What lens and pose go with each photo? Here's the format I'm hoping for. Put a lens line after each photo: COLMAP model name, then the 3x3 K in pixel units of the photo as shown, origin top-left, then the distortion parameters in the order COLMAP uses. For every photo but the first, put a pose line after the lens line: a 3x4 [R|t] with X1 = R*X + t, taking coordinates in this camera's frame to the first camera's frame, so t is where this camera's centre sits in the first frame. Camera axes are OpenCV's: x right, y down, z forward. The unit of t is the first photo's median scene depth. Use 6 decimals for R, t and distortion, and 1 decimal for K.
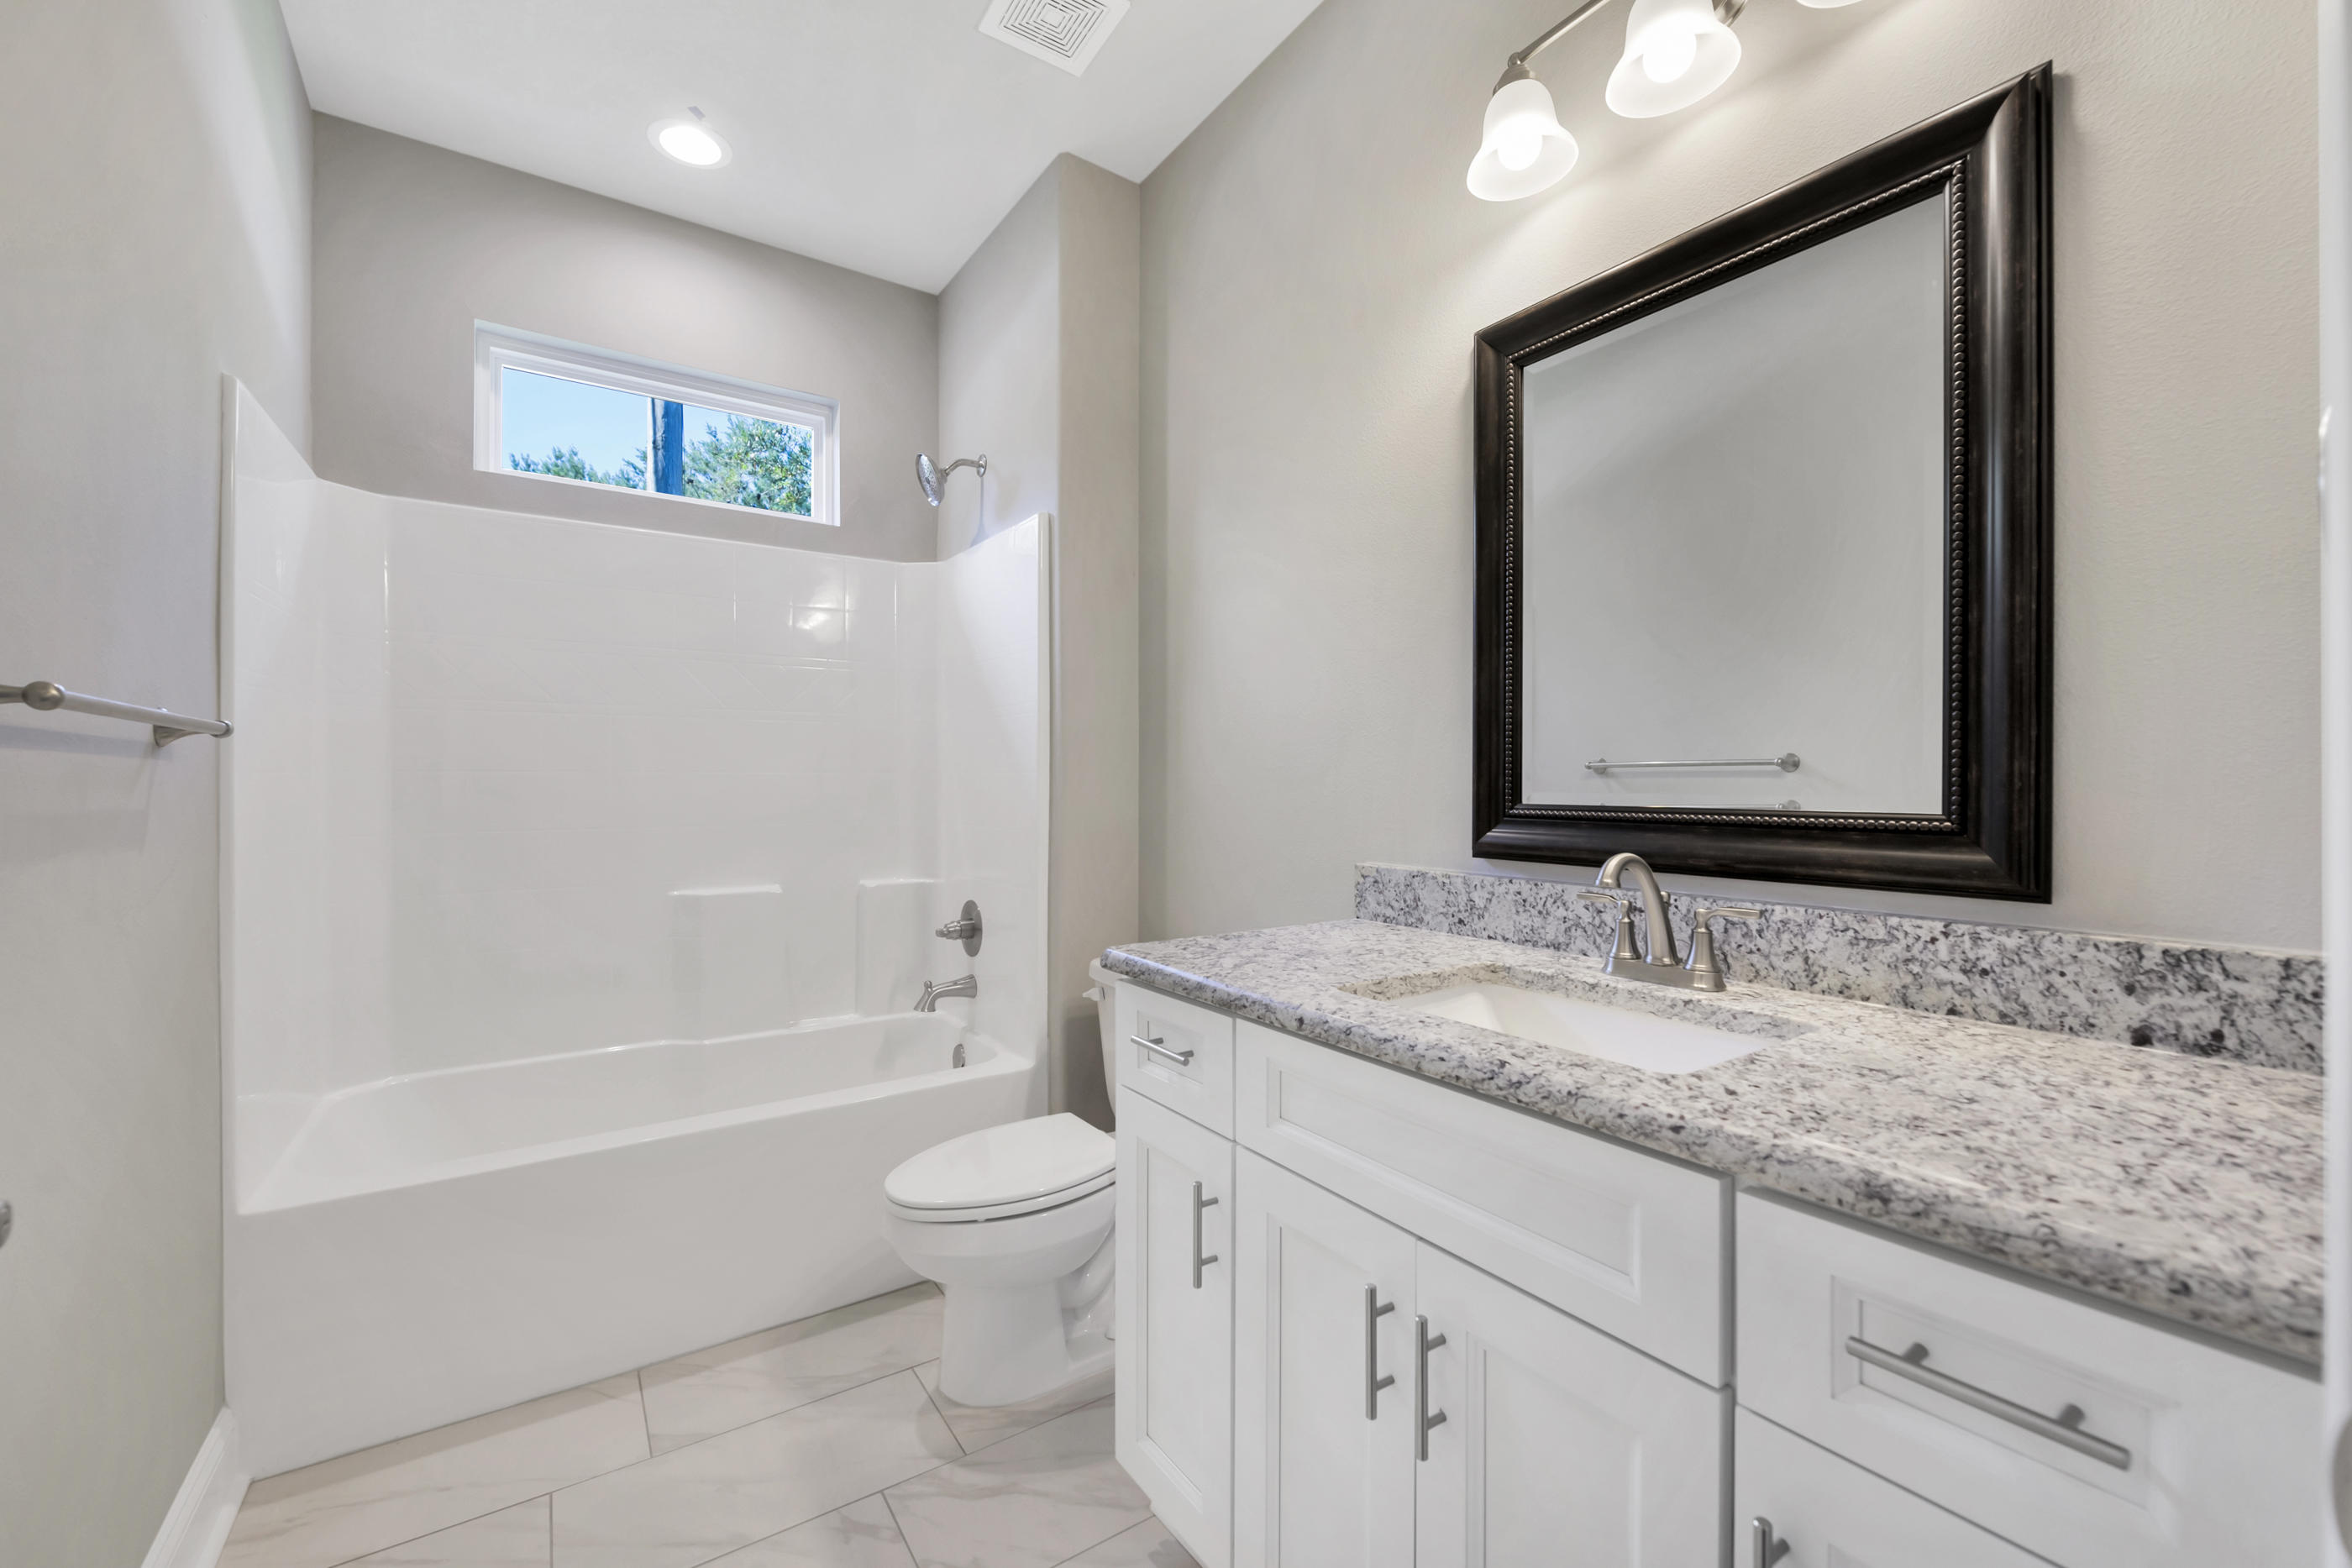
lens RADIAL K [[933.5, 0, 1166.2], [0, 933.5, 794.6], [0, 0, 1]] dist [-0.003218, 0.000074]
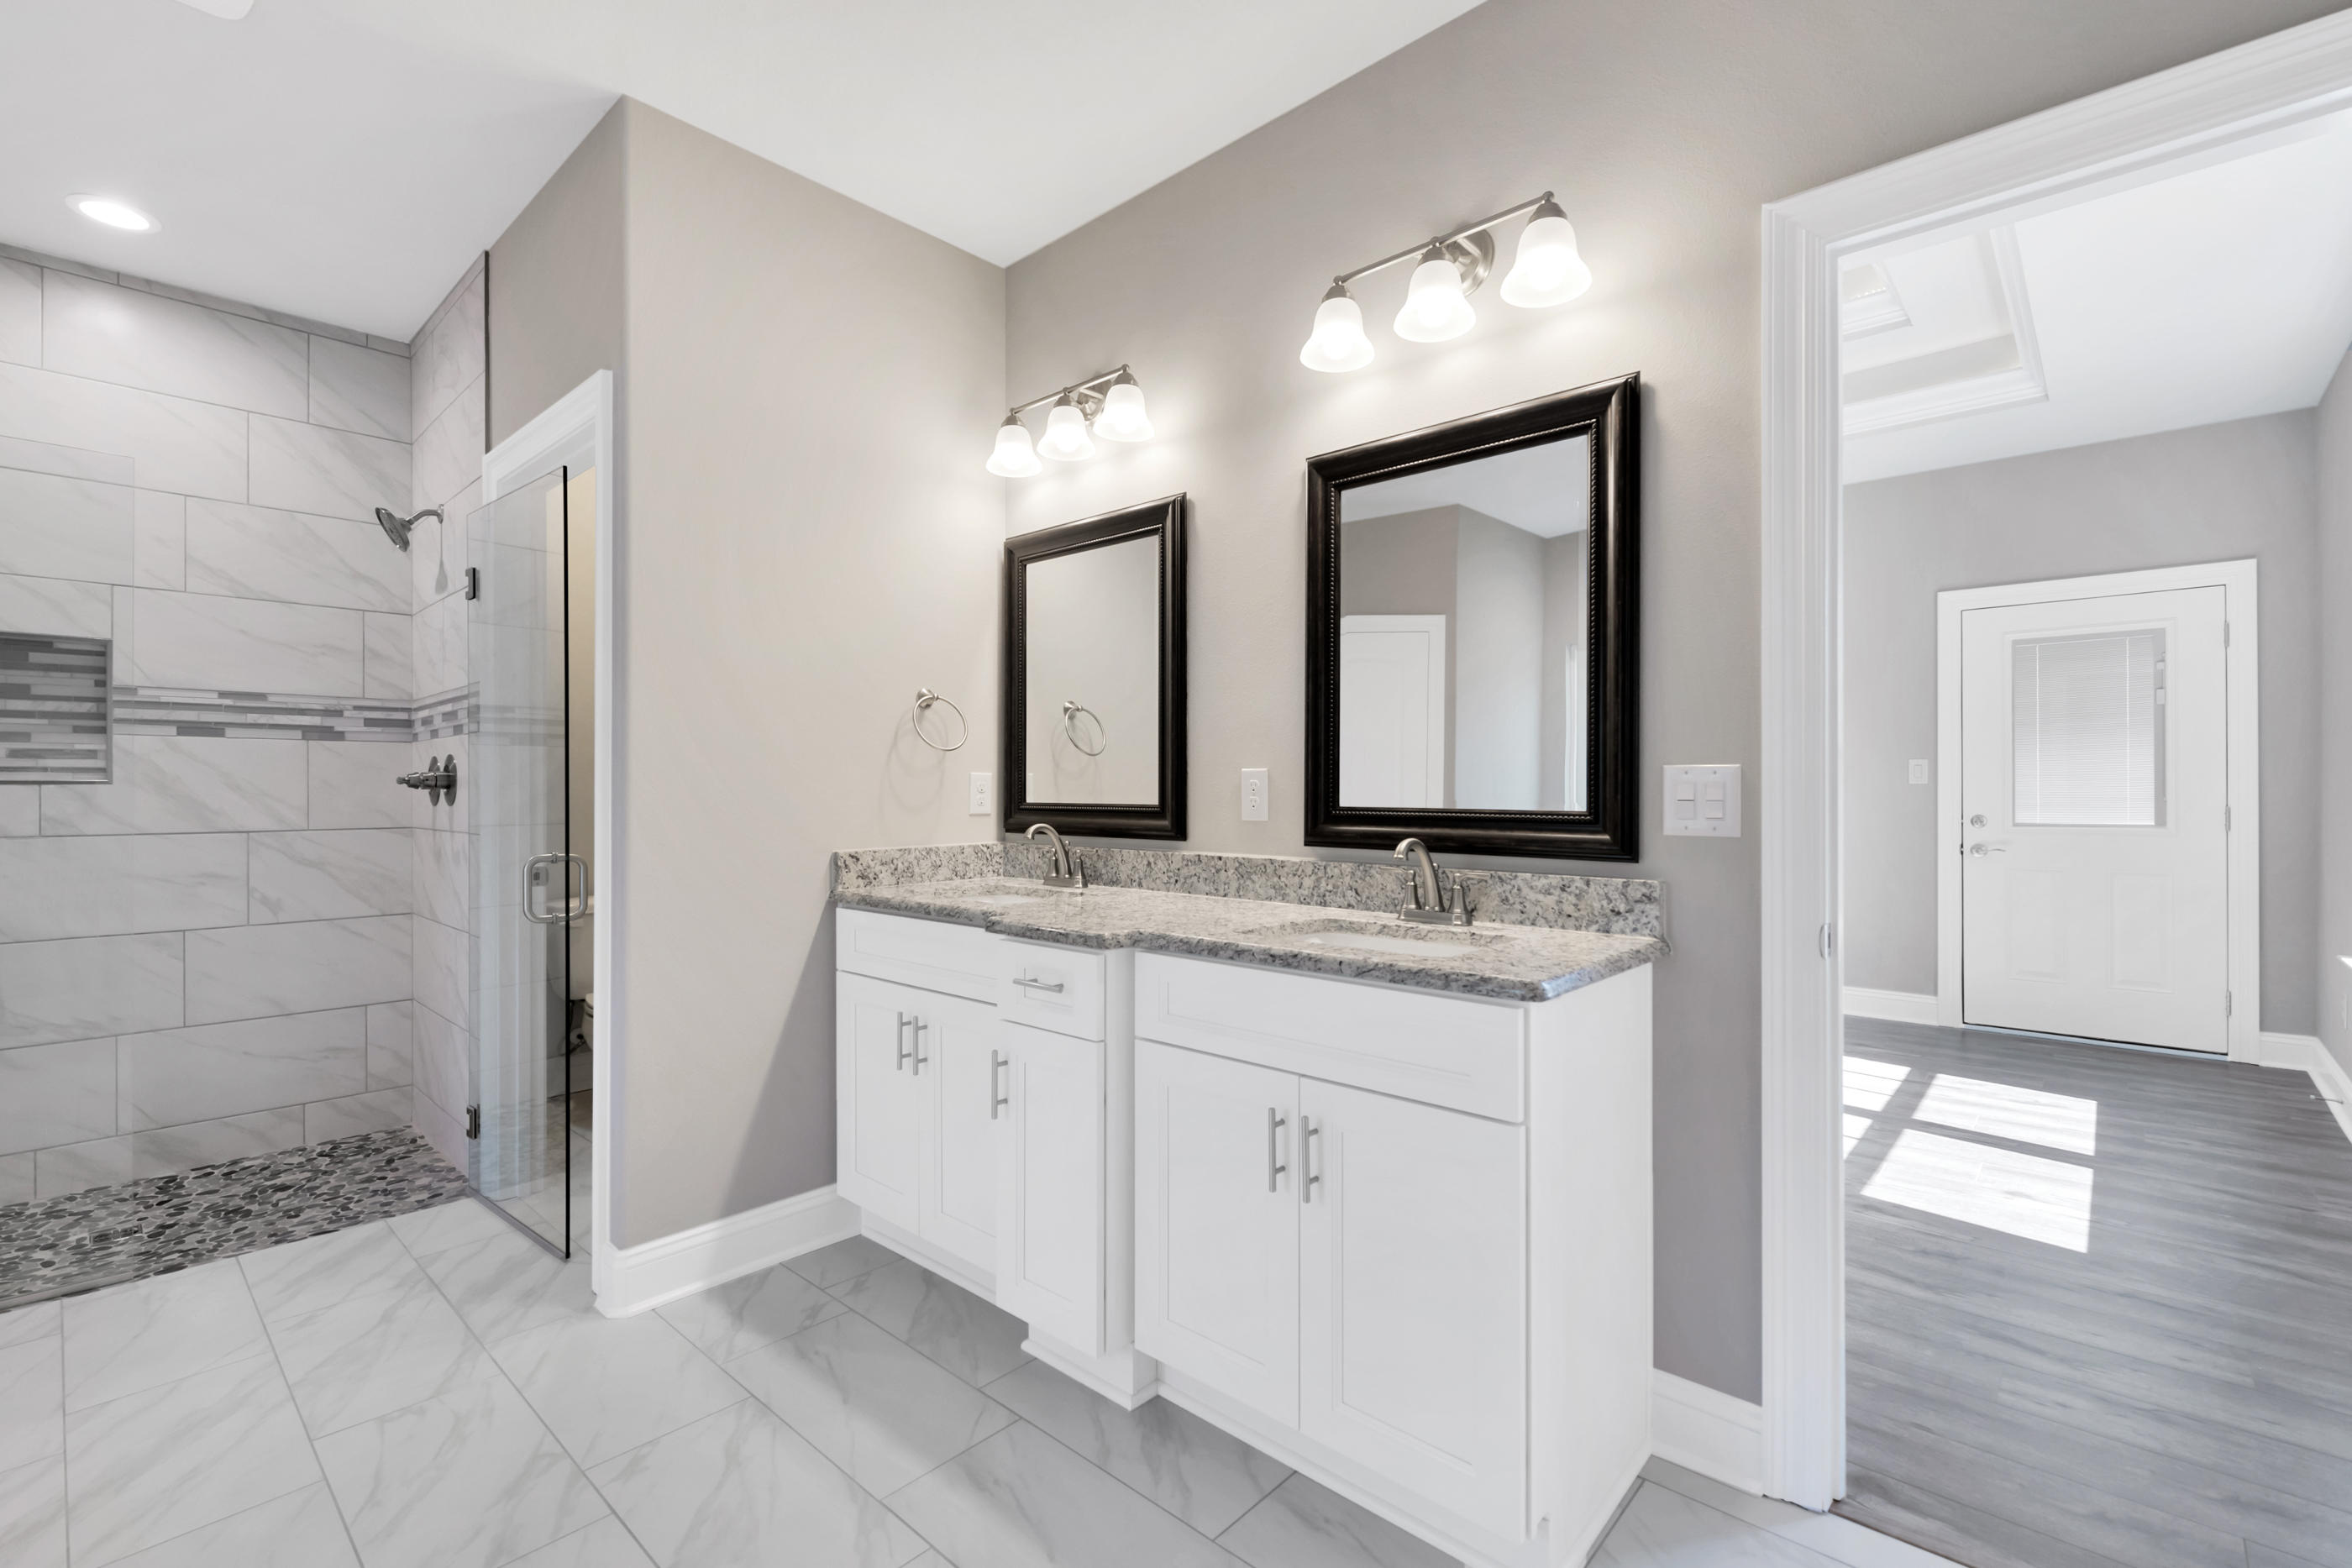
lens RADIAL K [[1046.0, 0, 1184.2], [0, 1046.0, 778.7], [0, 0, 1]] dist [0.031069, 0.000185]
pose [[0.967187, 0.000393, 0.254066, -0.296993], [0.003645, 0.999874, -0.015425, -0.008885], [-0.254041, 0.015845, 0.967064, -0.551024]]
